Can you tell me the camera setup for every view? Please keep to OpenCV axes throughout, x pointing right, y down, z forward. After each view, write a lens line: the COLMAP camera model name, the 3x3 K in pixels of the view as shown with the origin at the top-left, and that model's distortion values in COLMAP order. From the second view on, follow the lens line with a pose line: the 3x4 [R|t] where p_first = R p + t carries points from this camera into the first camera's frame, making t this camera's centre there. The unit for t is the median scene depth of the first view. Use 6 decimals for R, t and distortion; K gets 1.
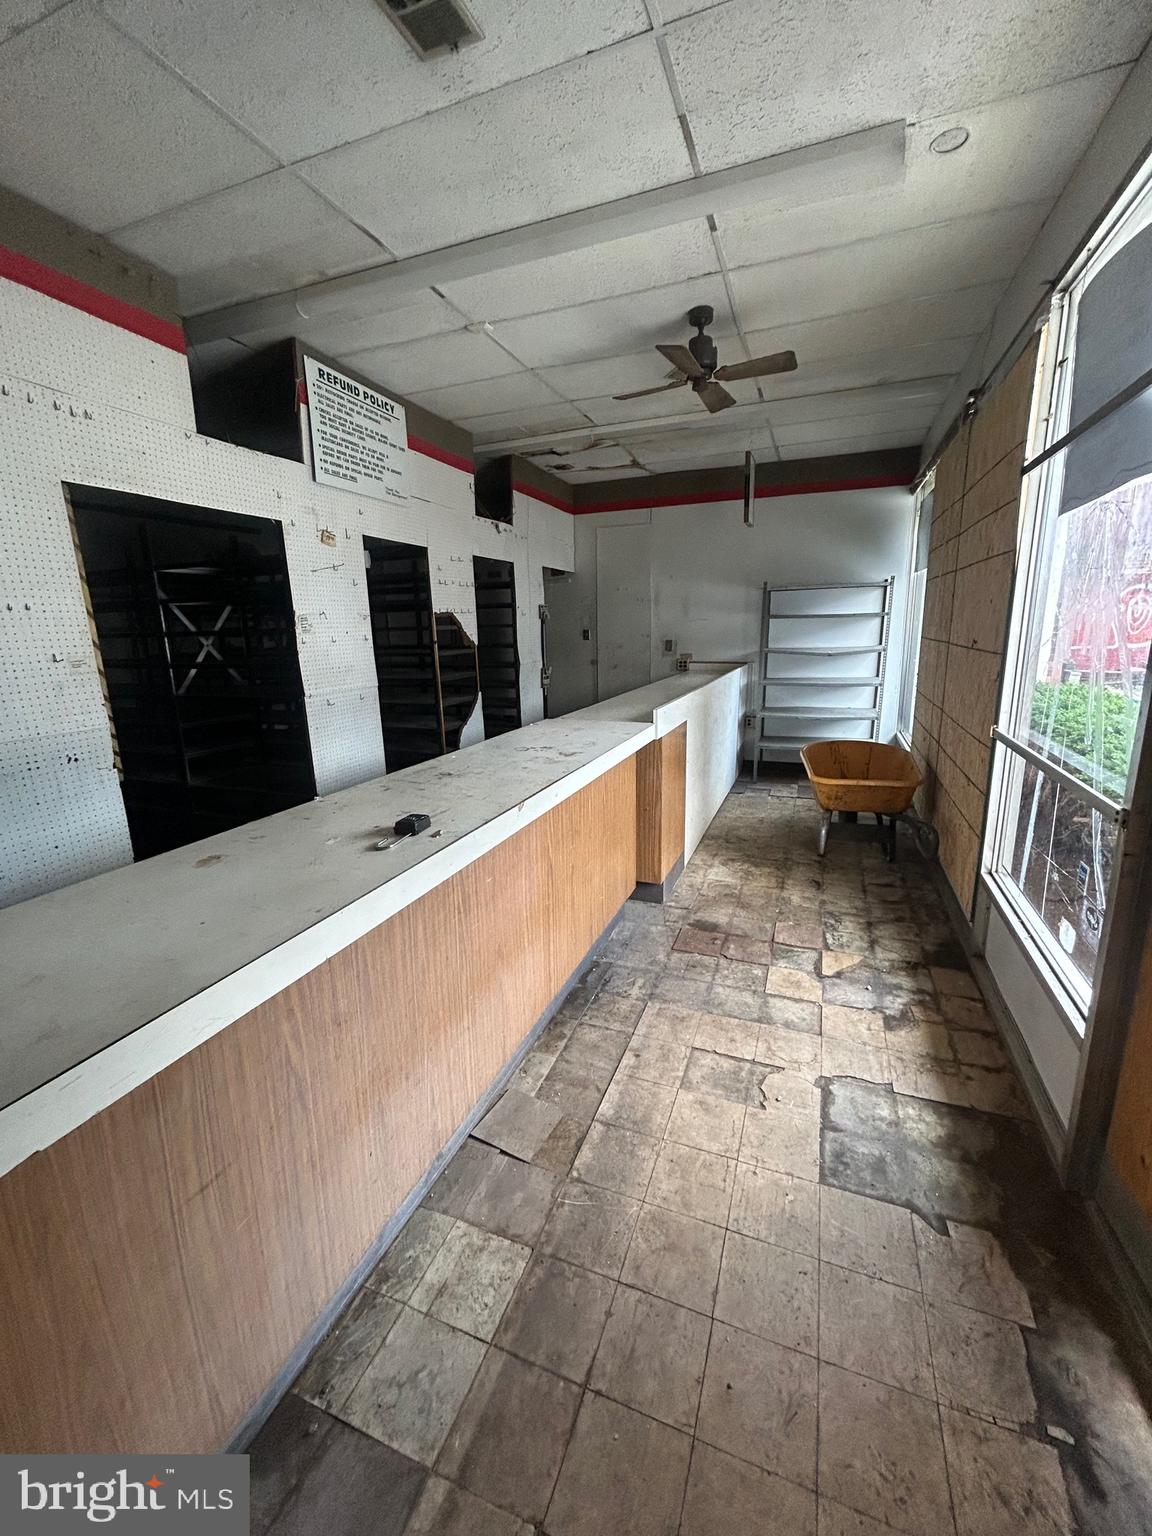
lens RADIAL K [[627.4, 0, 573.8], [0, 627.4, 764.1], [0, 0, 1]] dist [0.001174, 0.000955]
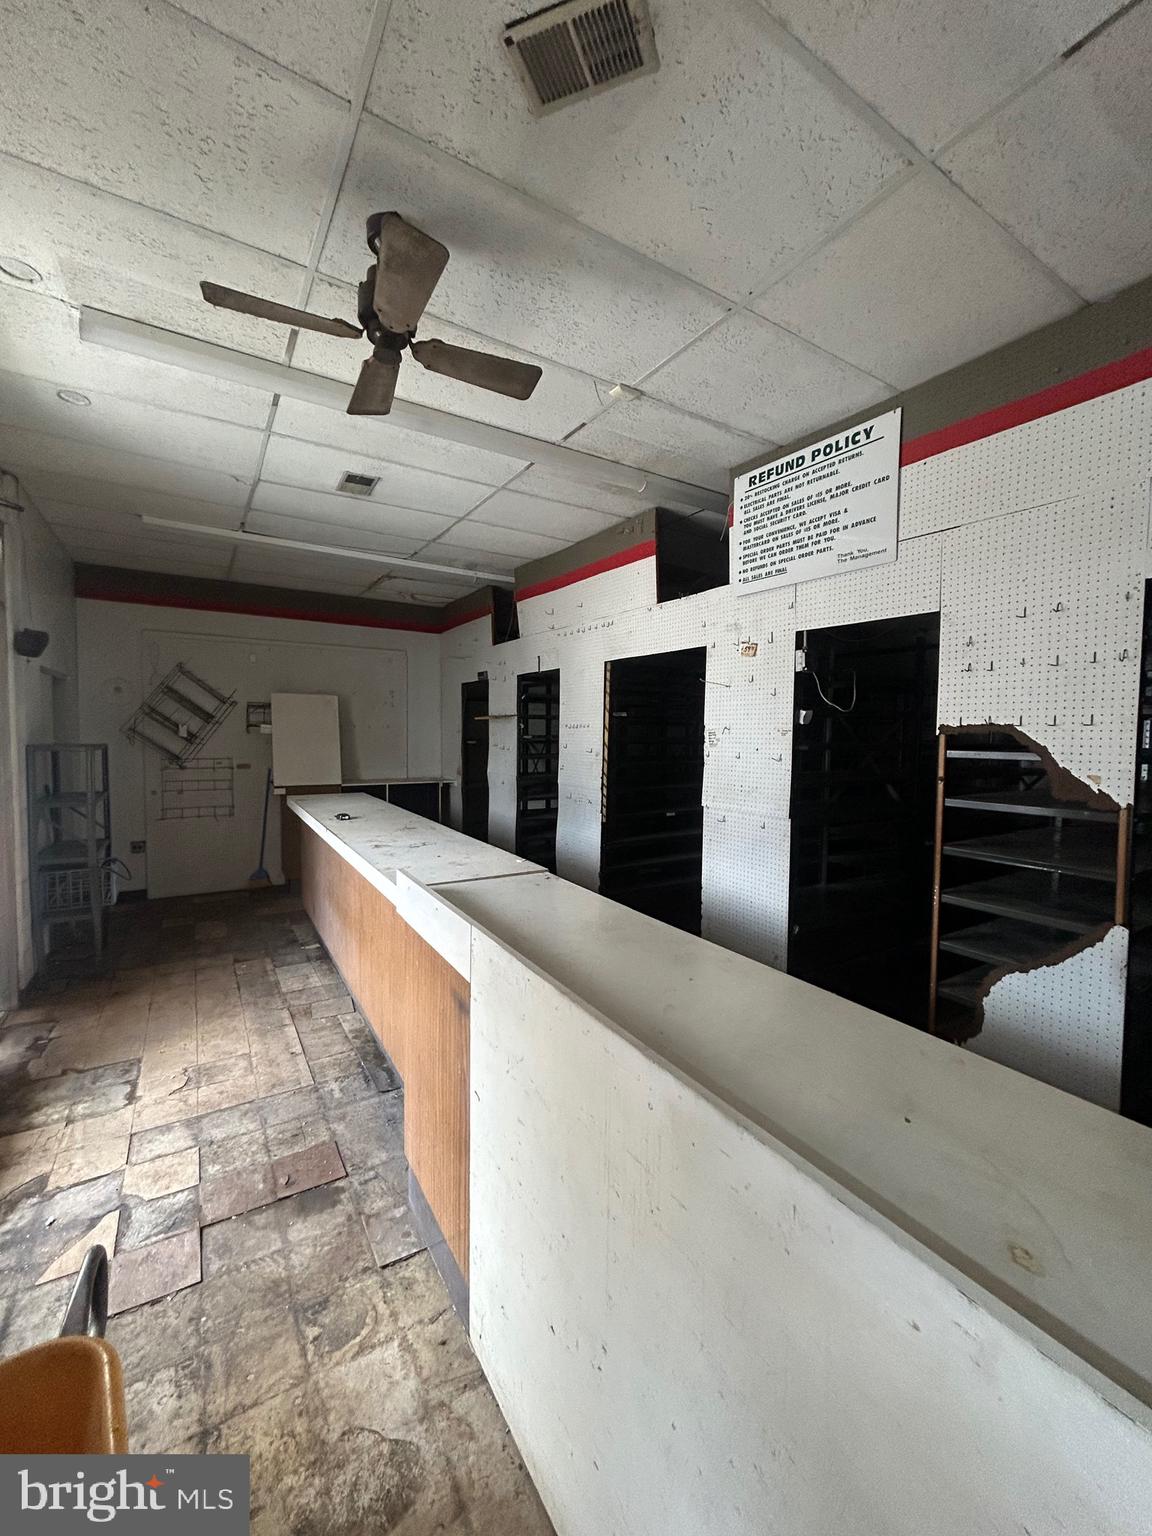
lens RADIAL K [[627.4, 0, 573.8], [0, 627.4, 764.1], [0, 0, 1]] dist [0.001174, 0.000955]
pose [[-0.605589, 0.055108, -0.793867, 0.544701], [-0.176897, 0.963317, 0.201813, -0.360437], [0.775867, 0.262648, -0.573625, 1.470432]]
